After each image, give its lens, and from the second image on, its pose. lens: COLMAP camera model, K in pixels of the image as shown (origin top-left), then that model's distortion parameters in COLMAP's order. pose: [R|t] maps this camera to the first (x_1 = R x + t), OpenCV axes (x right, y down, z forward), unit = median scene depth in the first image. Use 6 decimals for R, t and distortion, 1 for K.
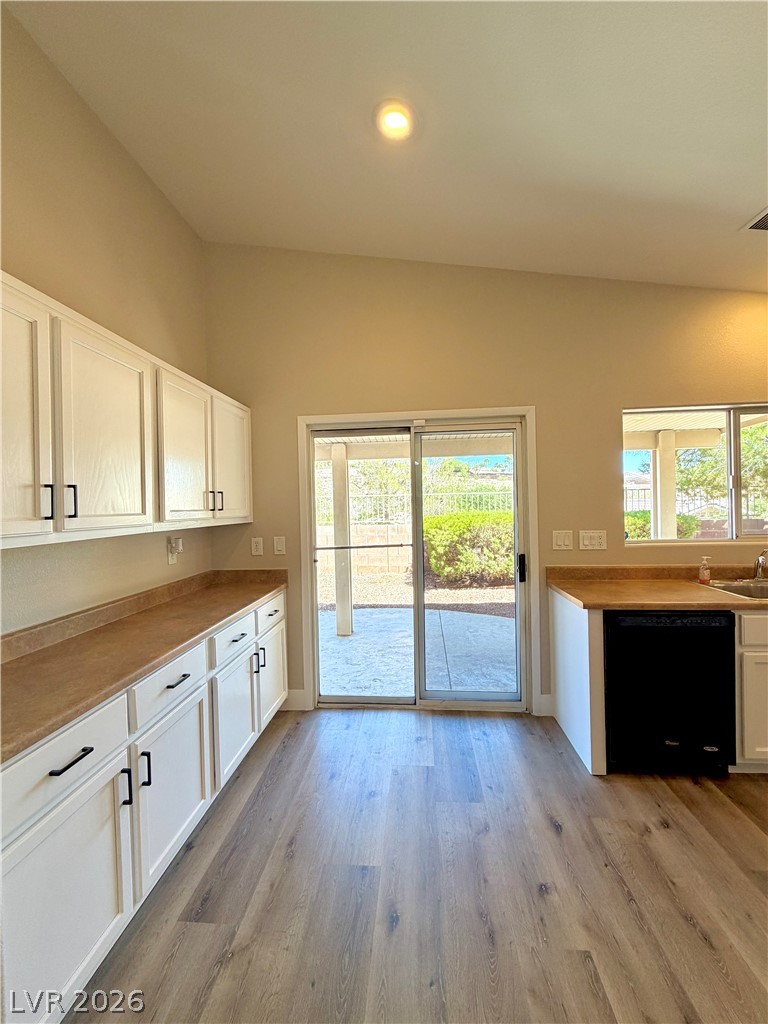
lens RADIAL K [[407.7, 0, 381.4], [0, 407.7, 511.4], [0, 0, 1]] dist [0.000620, 0.000020]
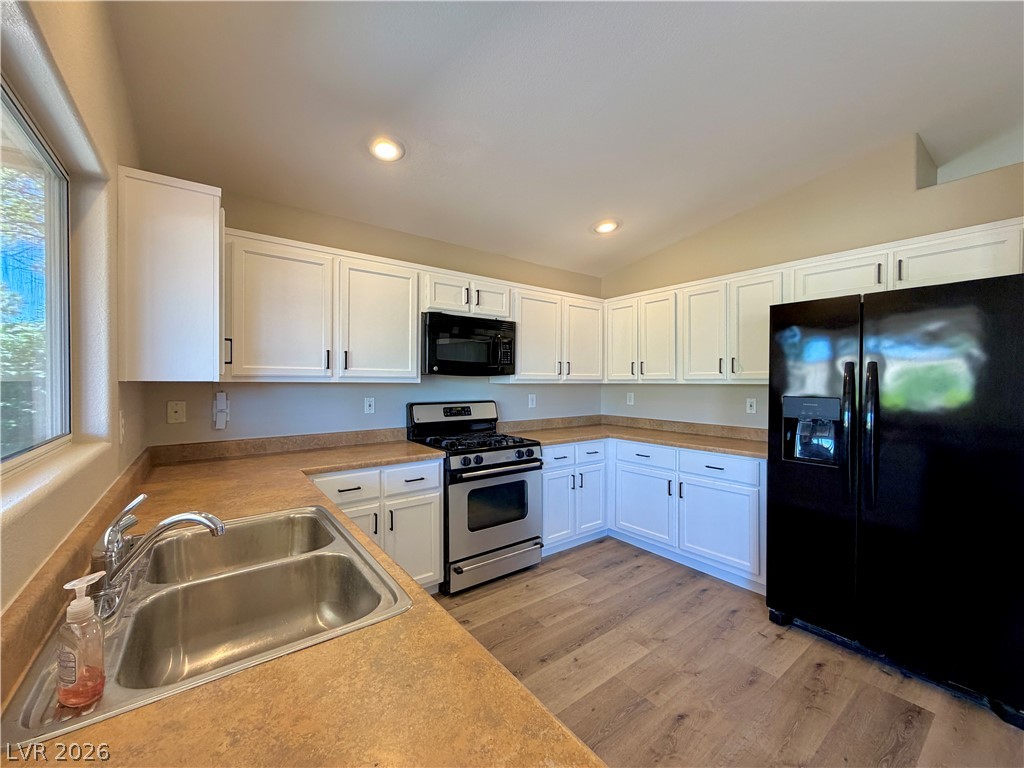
lens RADIAL K [[407.7, 0, 506.4], [0, 407.7, 384.1], [0, 0, 1]] dist [0.000620, 0.000020]
pose [[-0.666918, 0.013670, 0.745006, 0.599413], [0.023844, 0.999711, 0.003001, 0.005329], [-0.744750, 0.019765, -0.667051, 1.283299]]
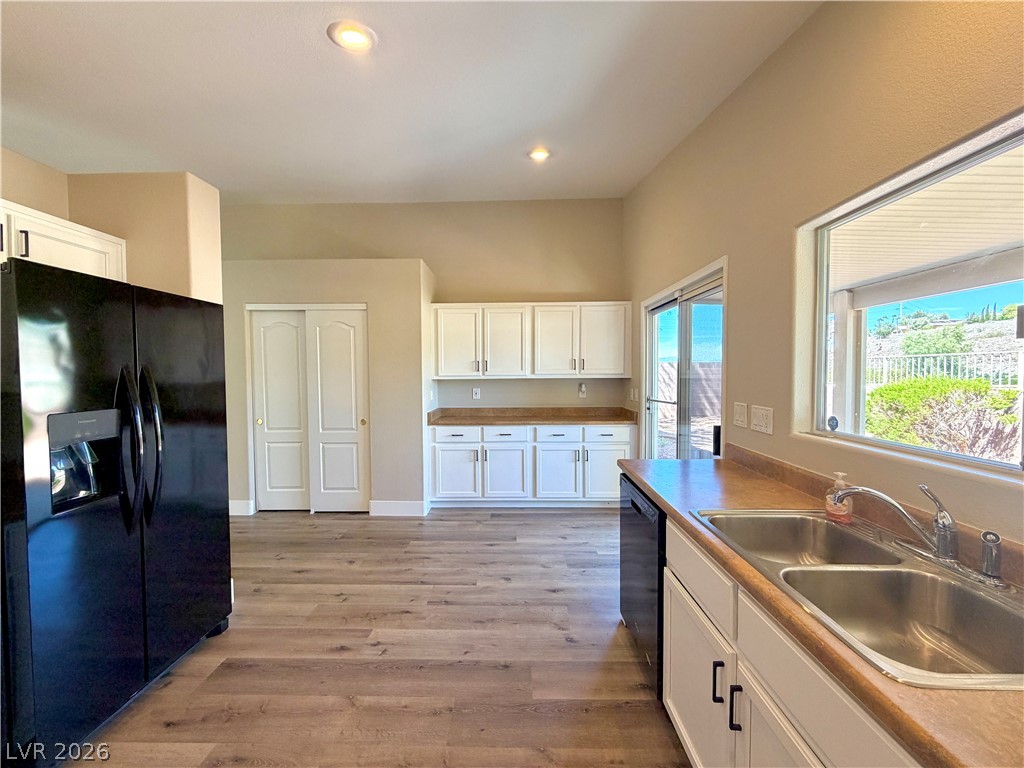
lens RADIAL K [[407.7, 0, 515.1], [0, 407.7, 386.0], [0, 0, 1]] dist [0.000620, 0.000020]
pose [[0.081886, 0.059965, -0.994836, 1.706131], [-0.012587, 0.998171, 0.059130, -0.040013], [0.996562, 0.007680, 0.082491, 0.687379]]
